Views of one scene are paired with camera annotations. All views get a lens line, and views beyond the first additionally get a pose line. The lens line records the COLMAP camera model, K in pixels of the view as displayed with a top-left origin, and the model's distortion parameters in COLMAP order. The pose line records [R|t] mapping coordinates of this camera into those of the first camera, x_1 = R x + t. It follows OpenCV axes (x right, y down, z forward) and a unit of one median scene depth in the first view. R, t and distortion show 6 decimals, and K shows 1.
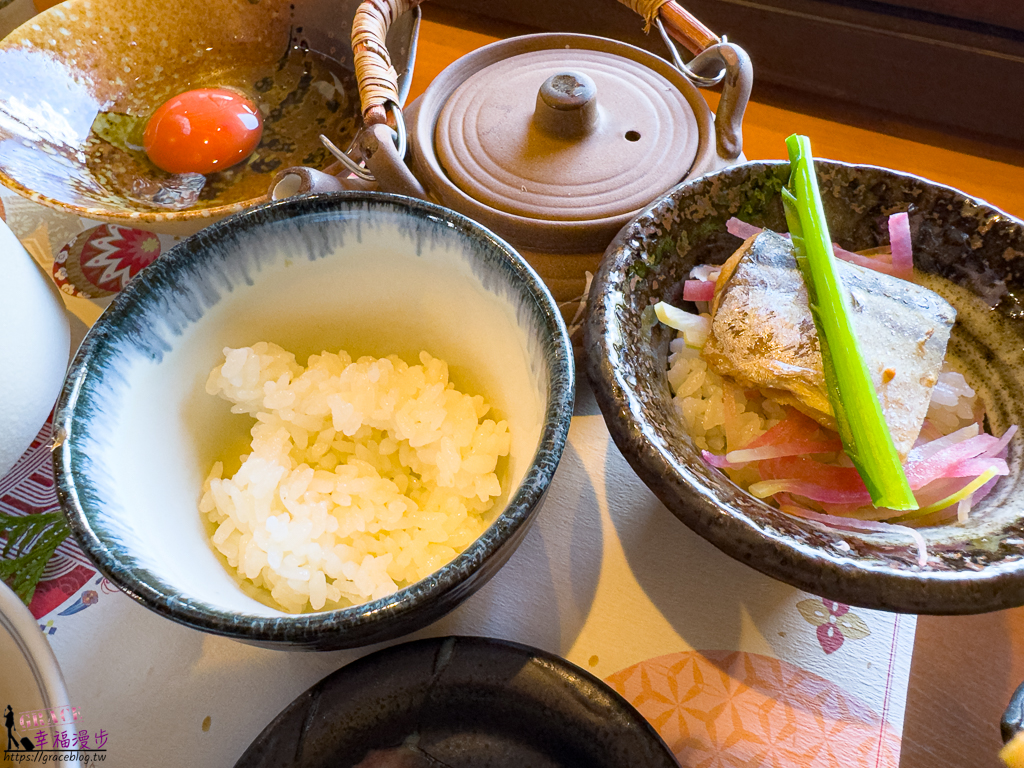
lens RADIAL K [[710.6, 0, 512.0], [0, 710.6, 384.0], [0, 0, 1]] dist [-0.125716, 0.132812]
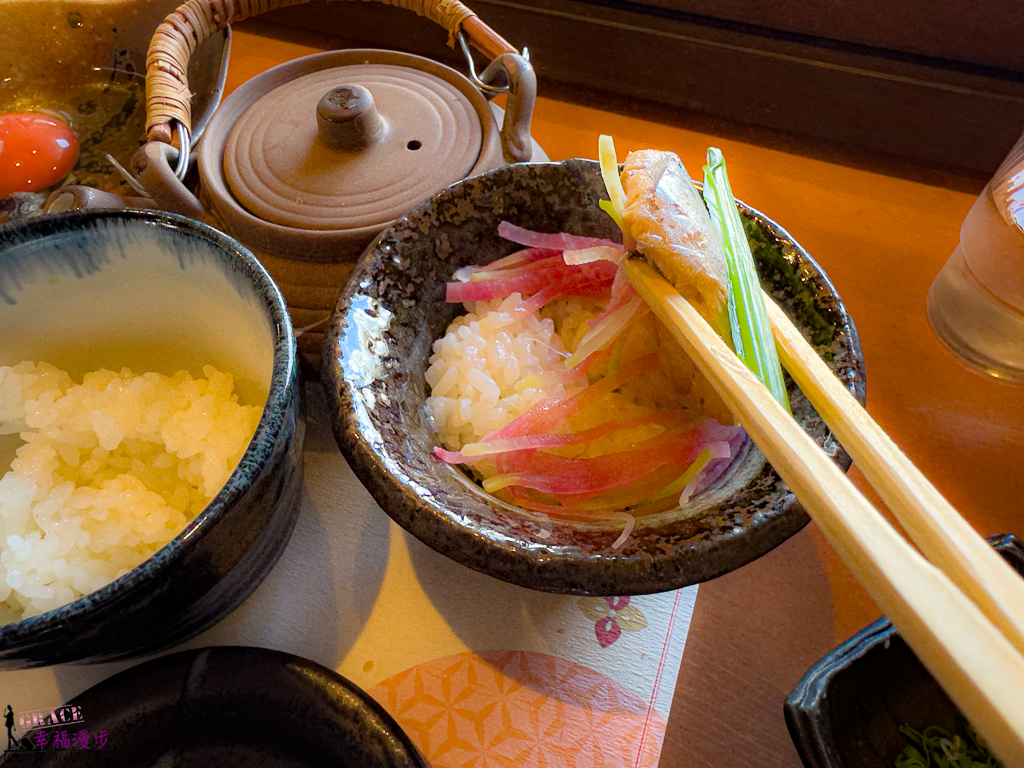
lens RADIAL K [[710.6, 0, 512.0], [0, 710.6, 384.0], [0, 0, 1]] dist [-0.125716, 0.132812]
pose [[0.997377, -0.043072, 0.058178, 0.273191], [0.044959, 0.998491, -0.031523, 0.034504], [-0.056733, 0.034056, 0.997808, -0.013985]]
